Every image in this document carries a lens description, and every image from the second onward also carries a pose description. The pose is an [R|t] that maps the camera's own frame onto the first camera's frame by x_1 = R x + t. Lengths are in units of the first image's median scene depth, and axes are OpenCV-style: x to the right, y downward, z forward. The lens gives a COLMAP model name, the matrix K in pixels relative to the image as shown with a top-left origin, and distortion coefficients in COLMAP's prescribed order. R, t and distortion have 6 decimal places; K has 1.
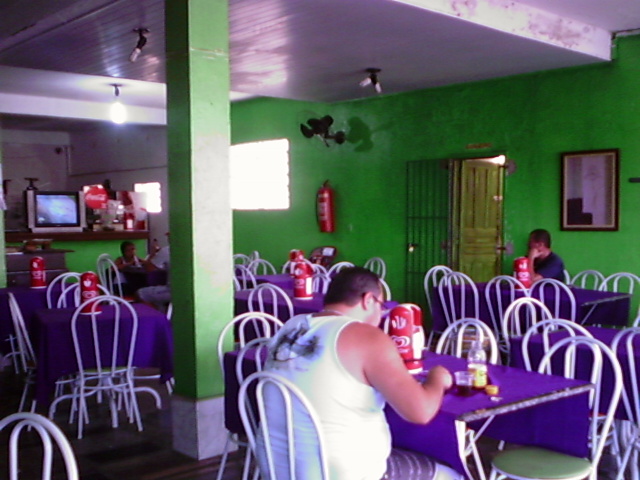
lens RADIAL K [[770.9, 0, 320.0], [0, 770.9, 240.0], [0, 0, 1]] dist [0.016749, 0.013014]
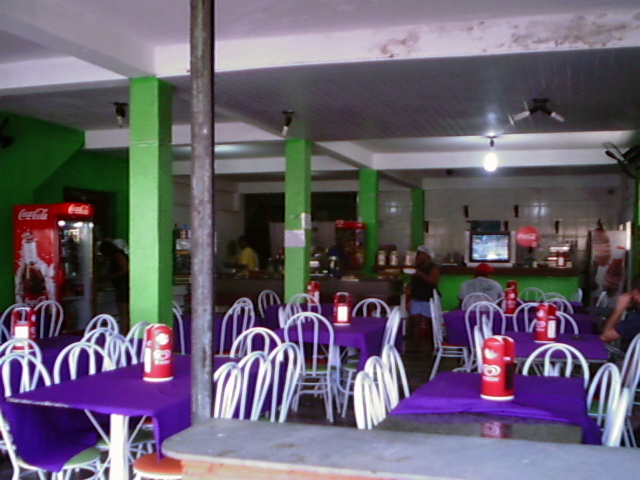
lens RADIAL K [[747.7, 0, 320.0], [0, 747.7, 240.0], [0, 0, 1]] dist [-0.006054, -0.020005]
pose [[0.504312, -0.001982, -0.863519, 0.901192], [-0.040942, 0.998818, -0.026203, -0.019584], [0.862550, 0.048569, 0.503635, 0.402609]]
